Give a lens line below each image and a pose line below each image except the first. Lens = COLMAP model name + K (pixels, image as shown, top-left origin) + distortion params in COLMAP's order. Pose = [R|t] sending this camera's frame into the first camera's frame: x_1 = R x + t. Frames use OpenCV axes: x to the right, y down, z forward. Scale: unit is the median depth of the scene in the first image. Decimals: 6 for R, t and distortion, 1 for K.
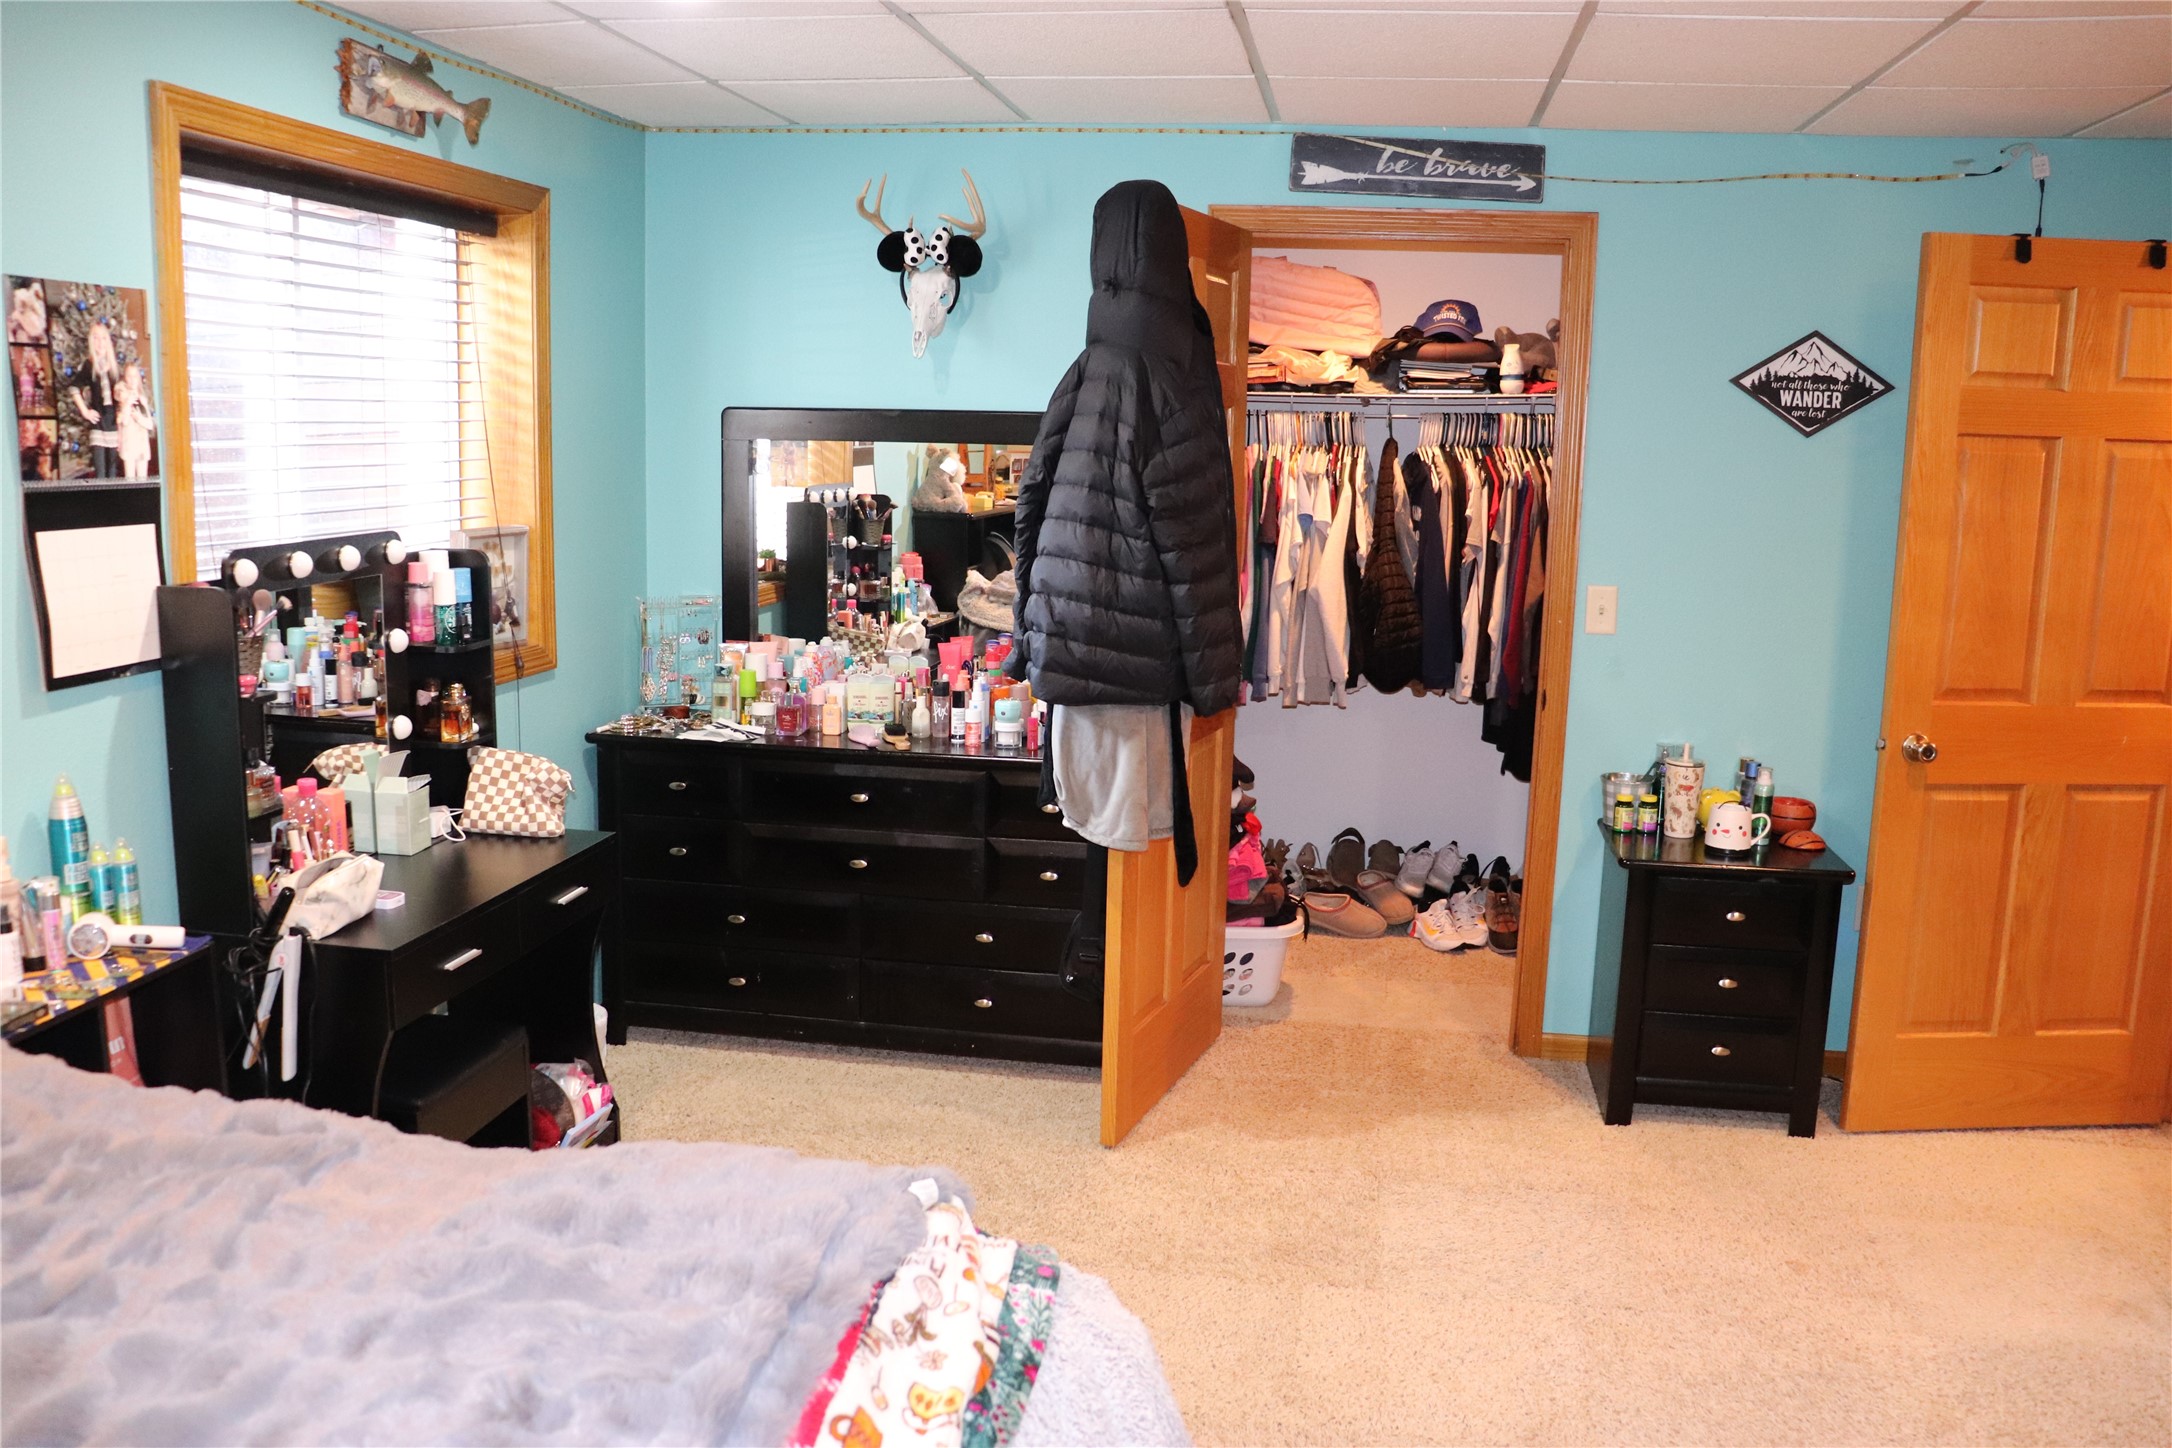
lens RADIAL K [[1797.4, 0, 1077.7], [0, 1797.4, 722.7], [0, 0, 1]] dist [-0.175431, 0.167251]
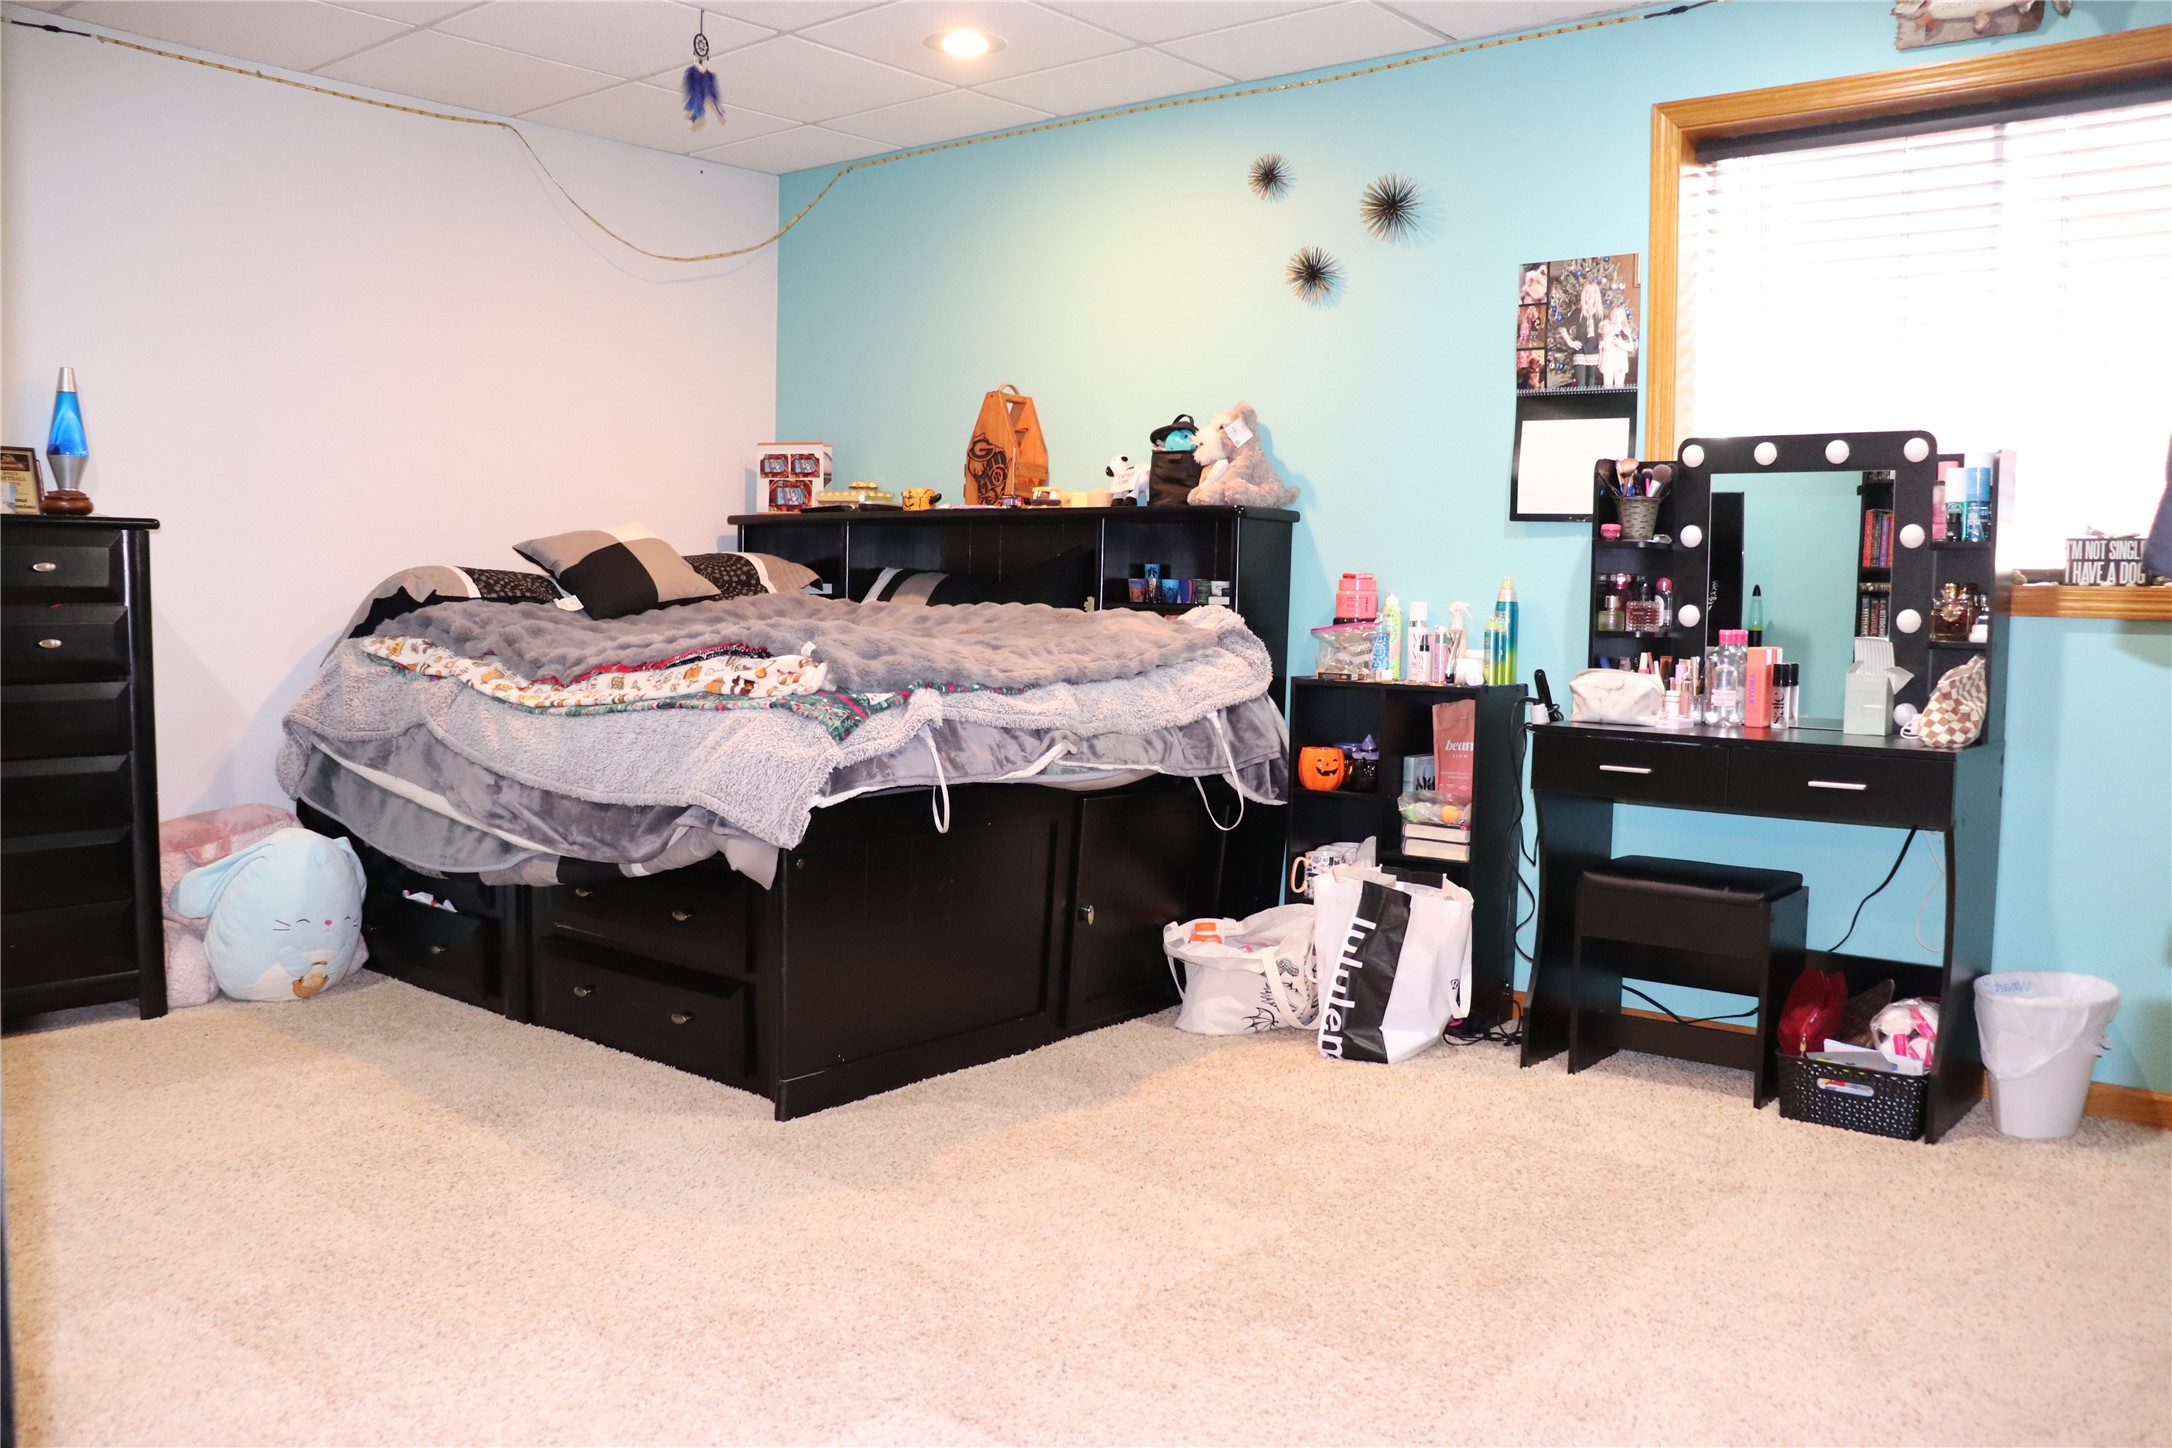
lens RADIAL K [[1797.4, 0, 1077.3], [0, 1797.4, 730.0], [0, 0, 1]] dist [-0.175431, 0.167251]
pose [[-0.518898, 0.043481, -0.853730, 0.971441], [-0.168490, 0.973912, 0.152010, -0.011554], [0.838067, 0.222723, -0.498035, 1.464974]]
